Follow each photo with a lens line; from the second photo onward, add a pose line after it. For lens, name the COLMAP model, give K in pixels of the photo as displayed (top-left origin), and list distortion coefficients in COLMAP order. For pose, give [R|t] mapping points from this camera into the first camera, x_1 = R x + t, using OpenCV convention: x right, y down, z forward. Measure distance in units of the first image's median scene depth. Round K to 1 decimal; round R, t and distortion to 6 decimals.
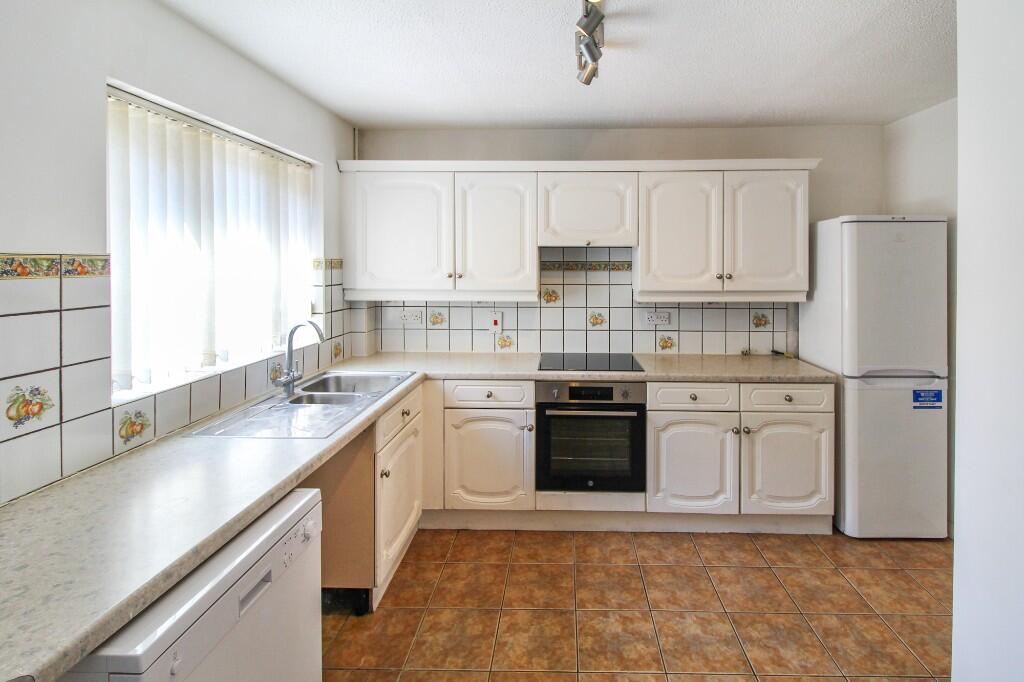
lens RADIAL K [[487.1, 0, 534.2], [0, 487.1, 265.2], [0, 0, 1]] dist [-0.000605, -0.003801]
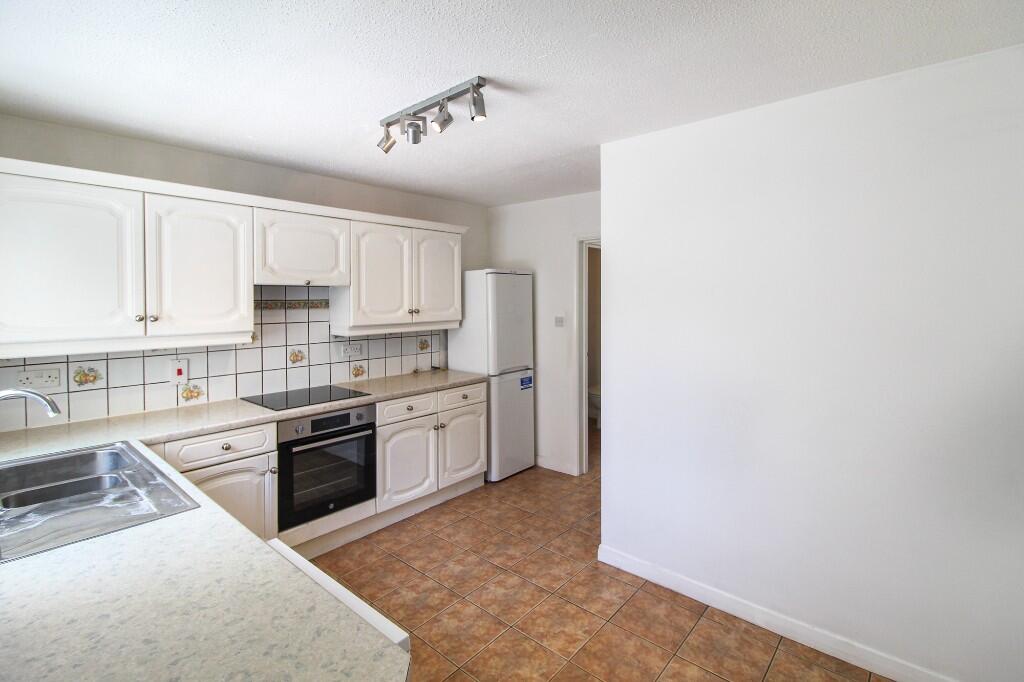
lens RADIAL K [[487.1, 0, 504.3], [0, 487.1, 300.5], [0, 0, 1]] dist [-0.000605, -0.003801]
pose [[0.631658, -0.006624, 0.775219, -0.473795], [0.011386, 0.999935, -0.000733, -0.001117], [-0.775164, 0.009289, 0.631692, 0.019141]]
